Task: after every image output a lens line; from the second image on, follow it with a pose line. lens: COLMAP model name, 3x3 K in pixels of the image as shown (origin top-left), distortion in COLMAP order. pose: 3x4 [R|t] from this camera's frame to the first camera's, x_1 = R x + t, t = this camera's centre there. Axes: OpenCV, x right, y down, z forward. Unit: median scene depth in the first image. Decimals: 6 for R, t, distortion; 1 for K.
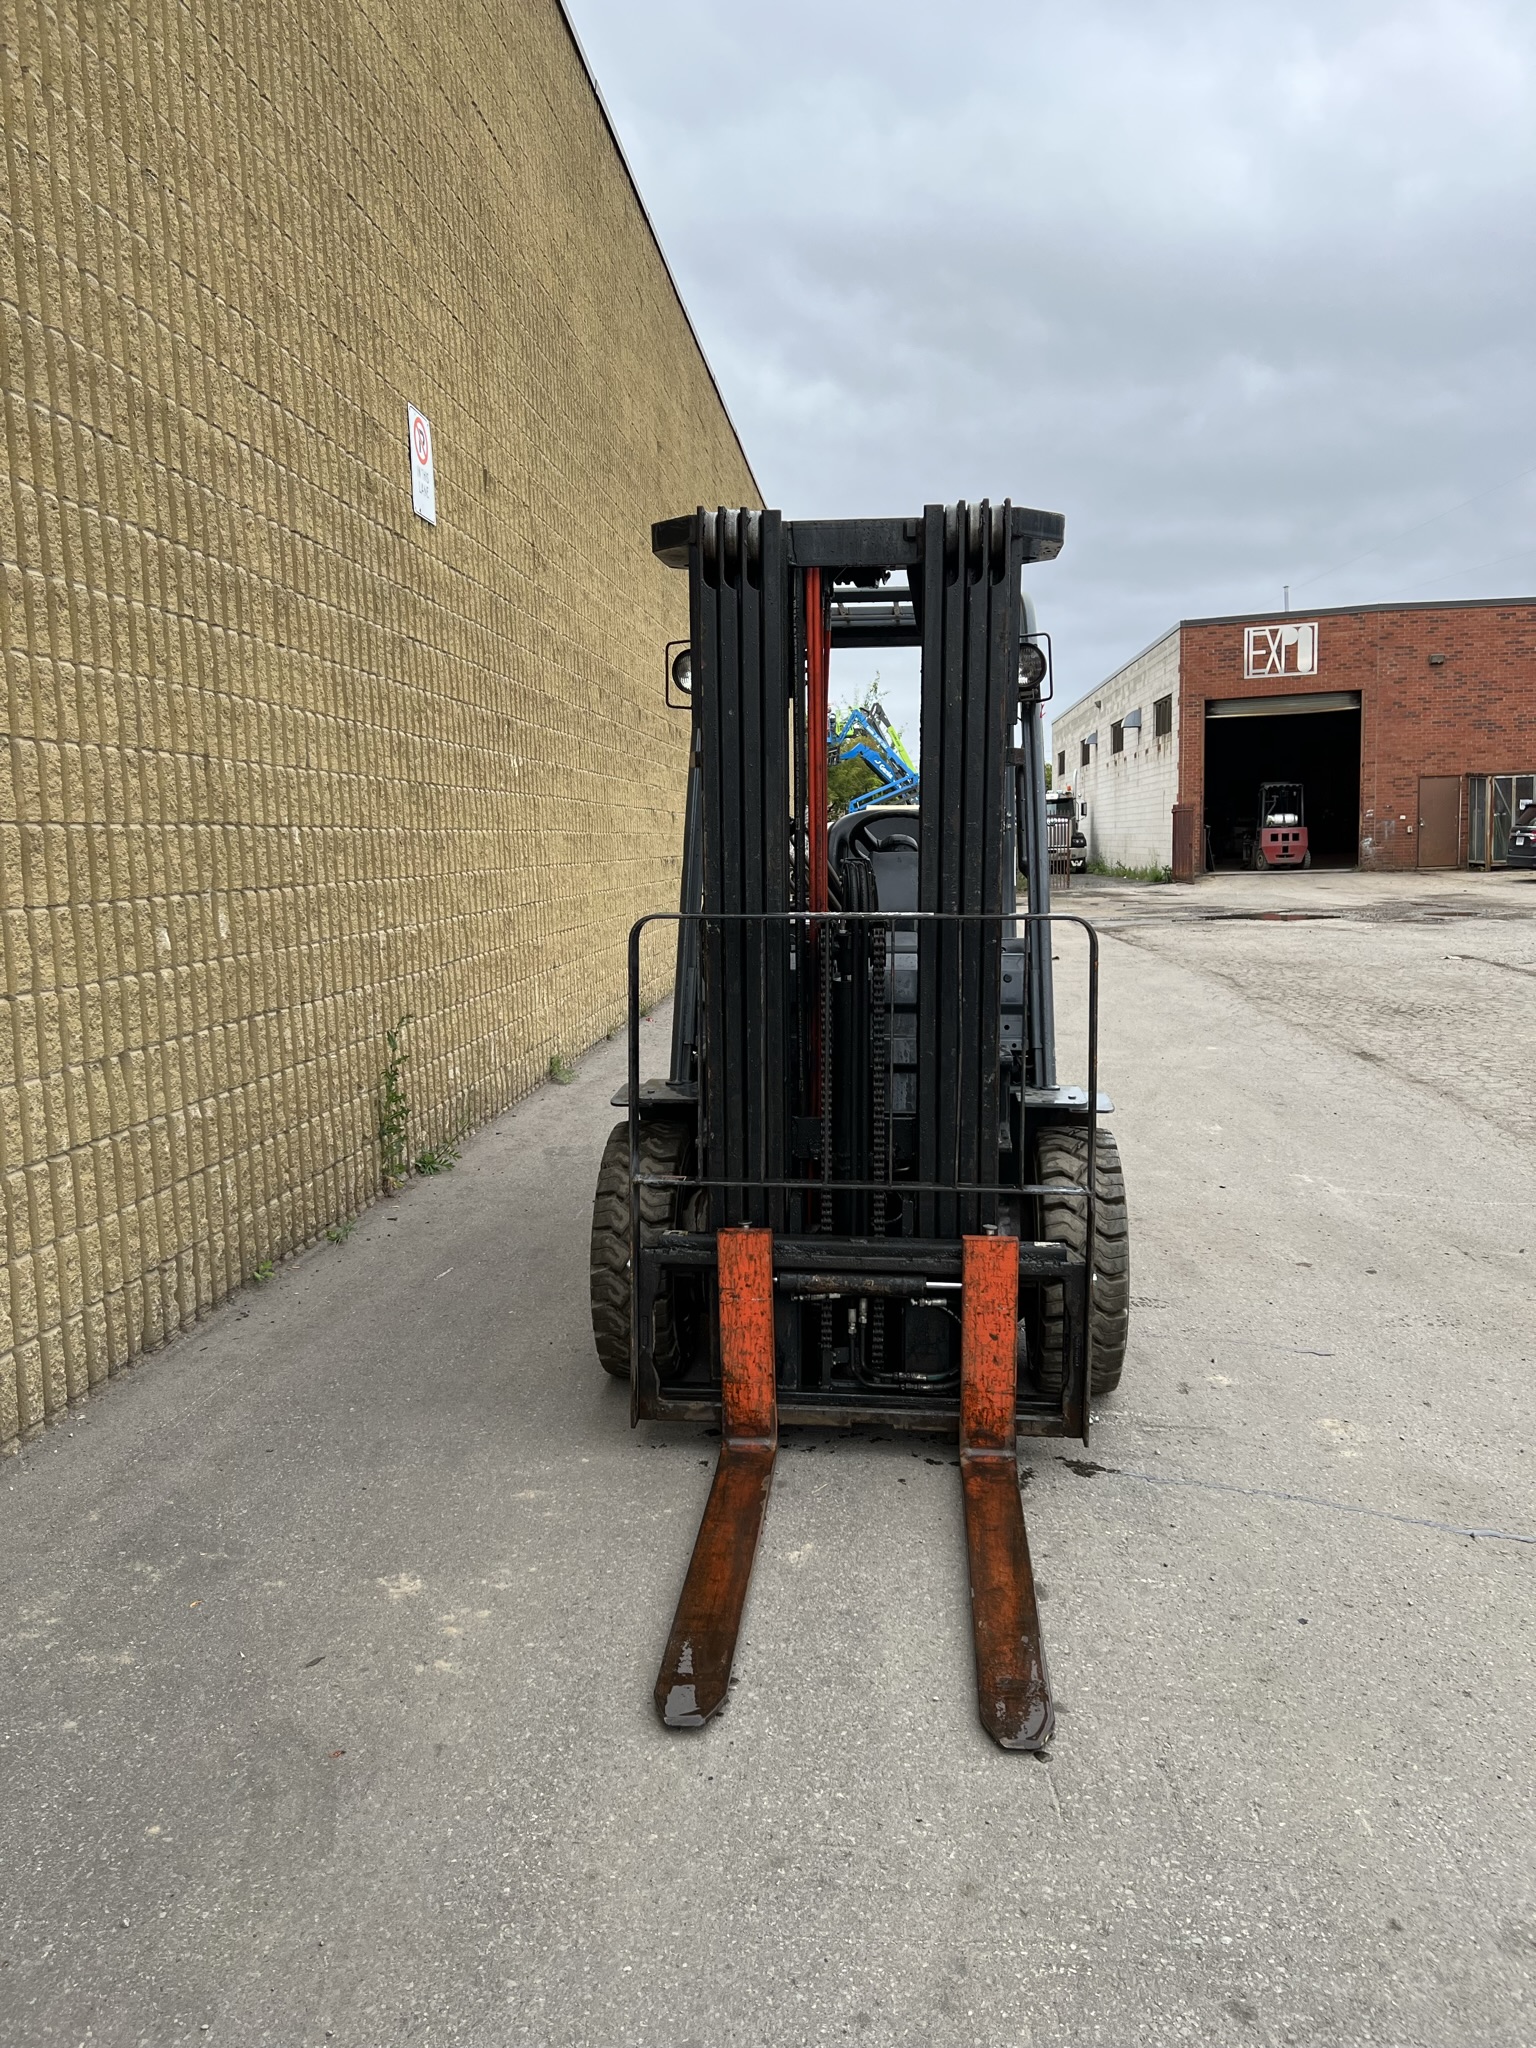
lens RADIAL K [[1533.7, 0, 776.6], [0, 1533.7, 1025.7], [0, 0, 1]] dist [0.046644, -0.054234]
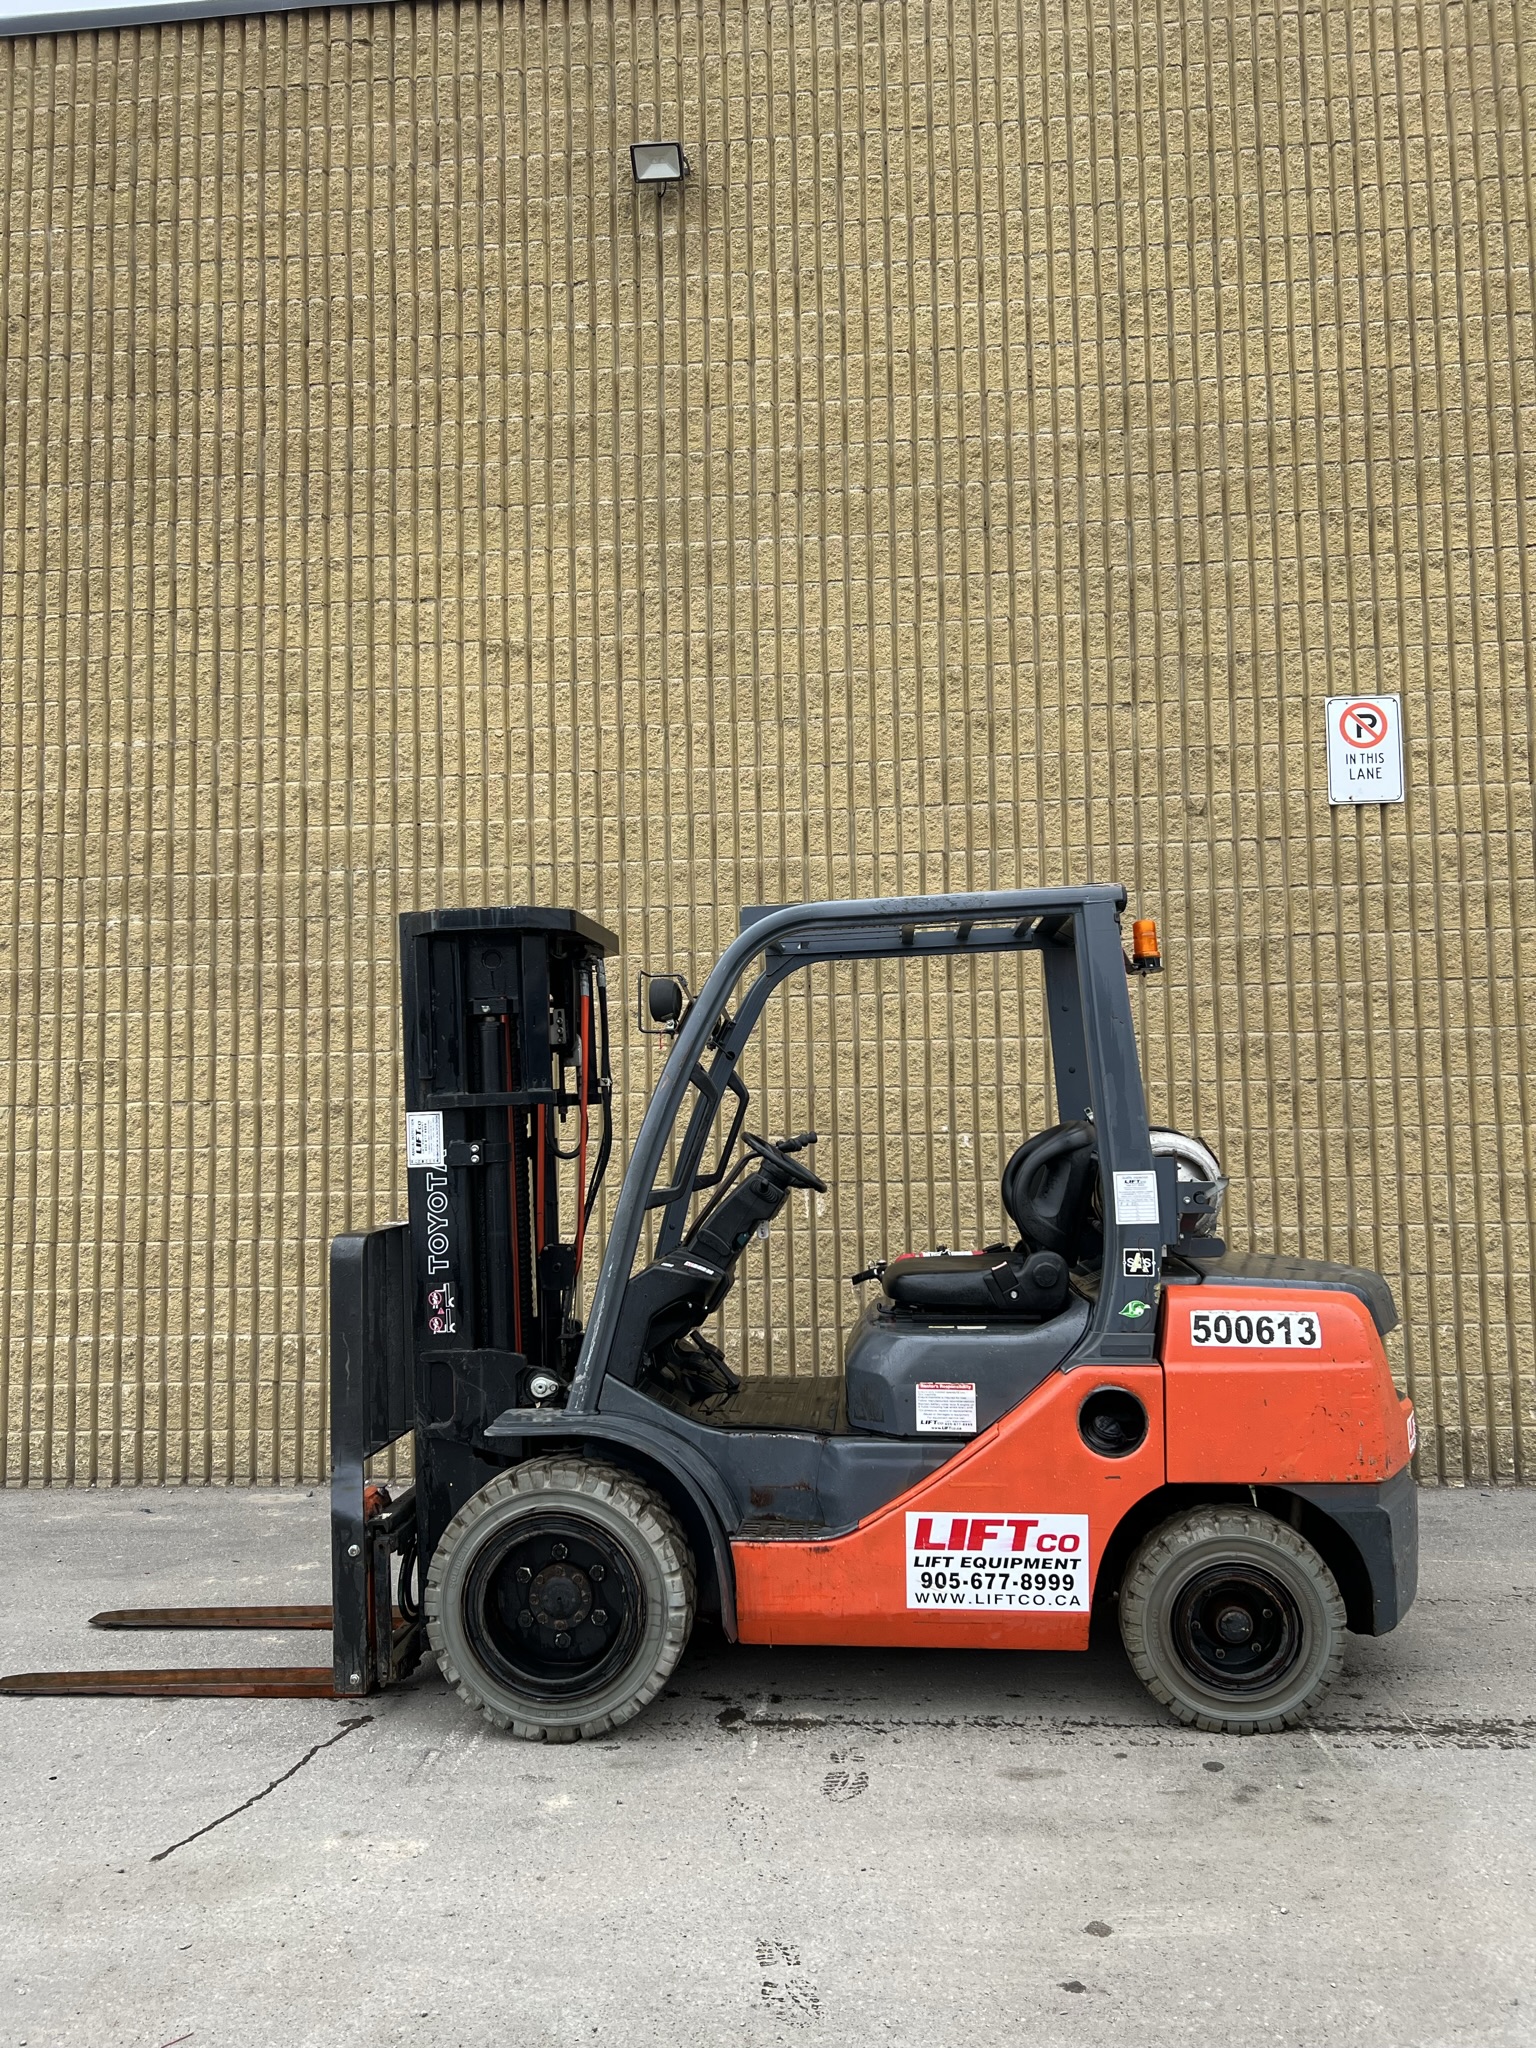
lens RADIAL K [[1533.7, 0, 770.3], [0, 1533.7, 1045.6], [0, 0, 1]] dist [0.046644, -0.054234]
pose [[0.004756, -0.039891, -0.999193, 1.113844], [-0.103895, 0.993777, -0.040170, -0.162660], [0.994577, 0.104002, 0.000582, 1.016210]]
